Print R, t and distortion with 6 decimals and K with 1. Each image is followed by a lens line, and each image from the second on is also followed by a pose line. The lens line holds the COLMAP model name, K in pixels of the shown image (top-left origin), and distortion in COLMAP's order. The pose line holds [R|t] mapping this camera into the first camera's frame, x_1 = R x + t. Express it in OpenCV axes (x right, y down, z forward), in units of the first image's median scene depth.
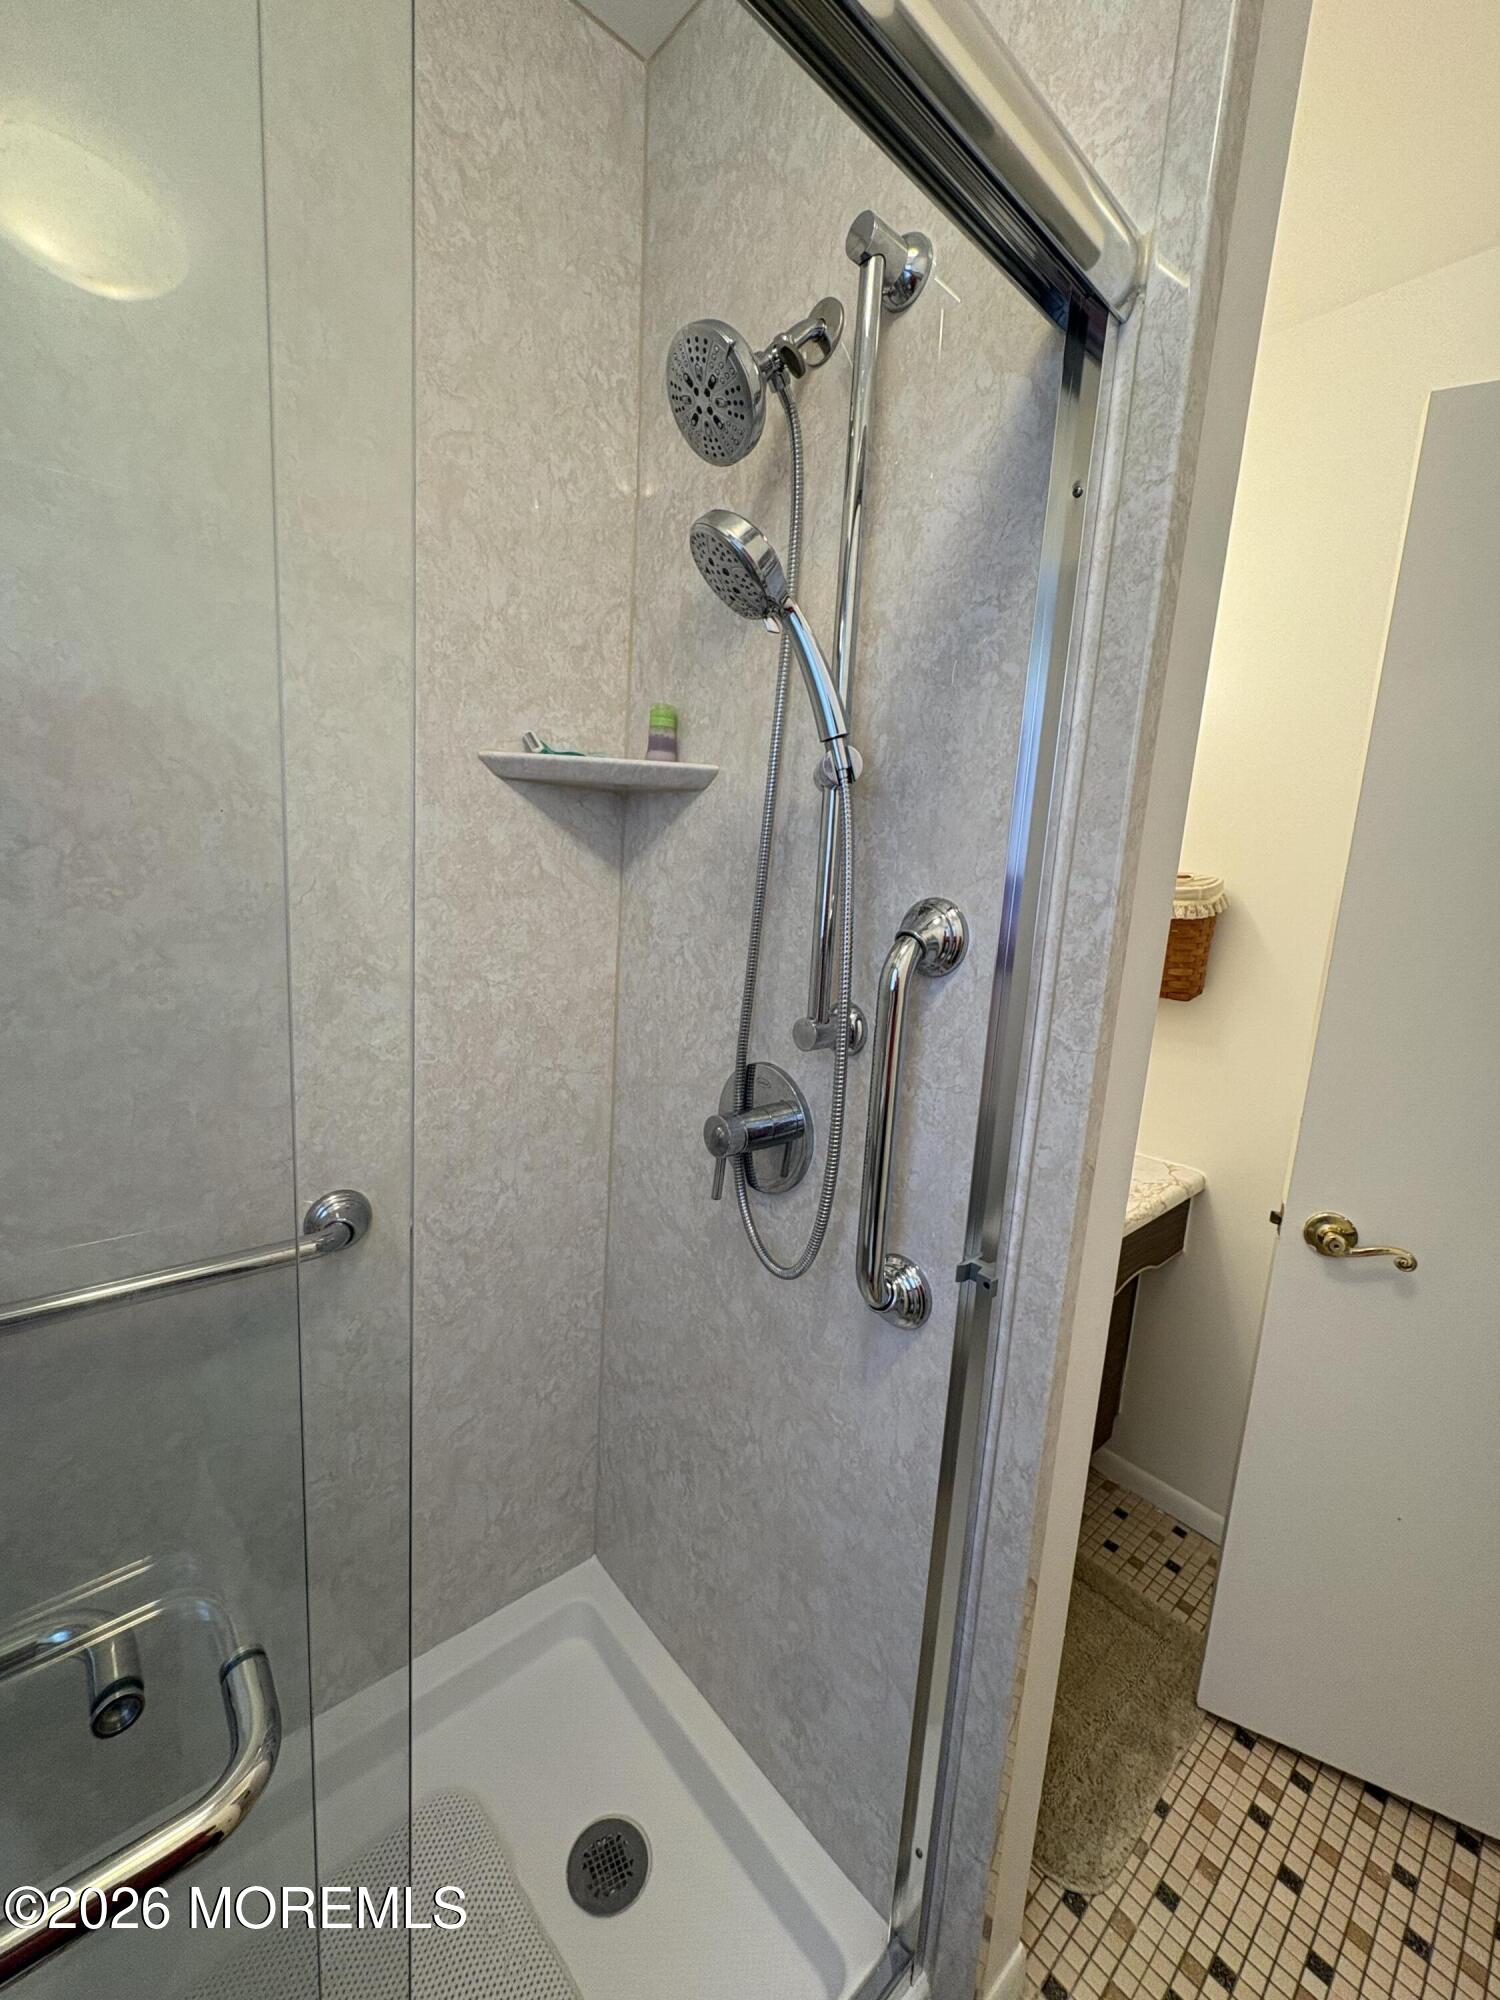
lens RADIAL K [[794.1, 0, 747.0], [0, 794.1, 998.0], [0, 0, 1]] dist [0.000487, -0.000854]
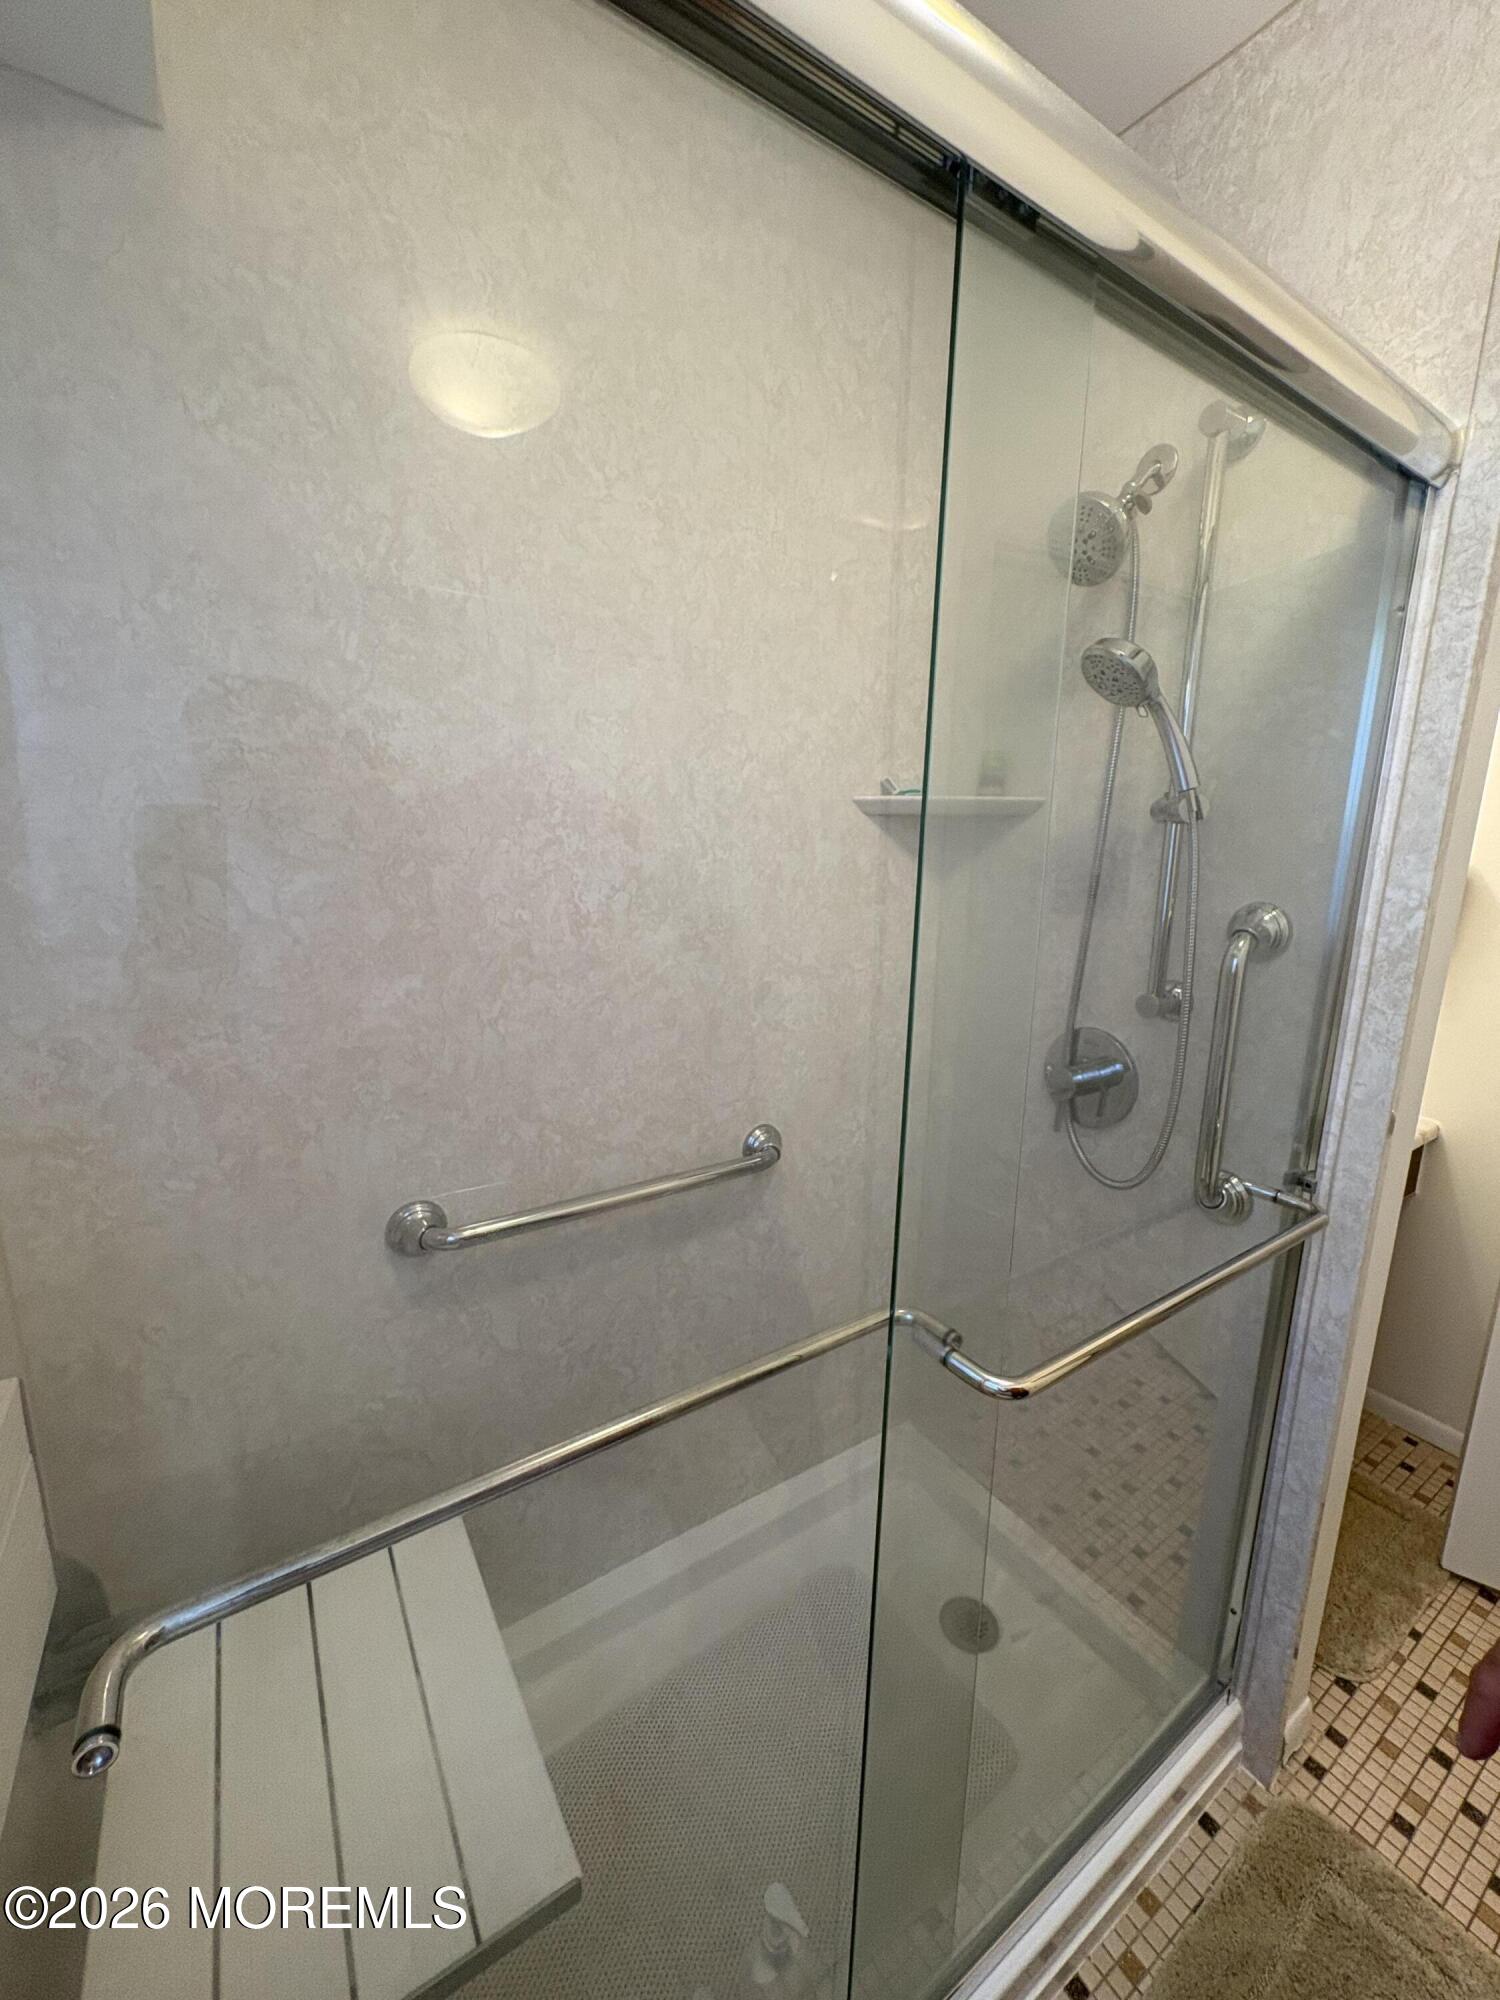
lens RADIAL K [[796.9, 0, 750.0], [0, 796.9, 1000.0], [0, 0, 1]] dist [-0.001972, -0.000115]
pose [[0.988774, -0.020304, -0.148032, -0.416405], [0.025961, 0.999001, 0.036382, -0.031856], [0.147145, -0.039816, 0.988313, -0.460449]]
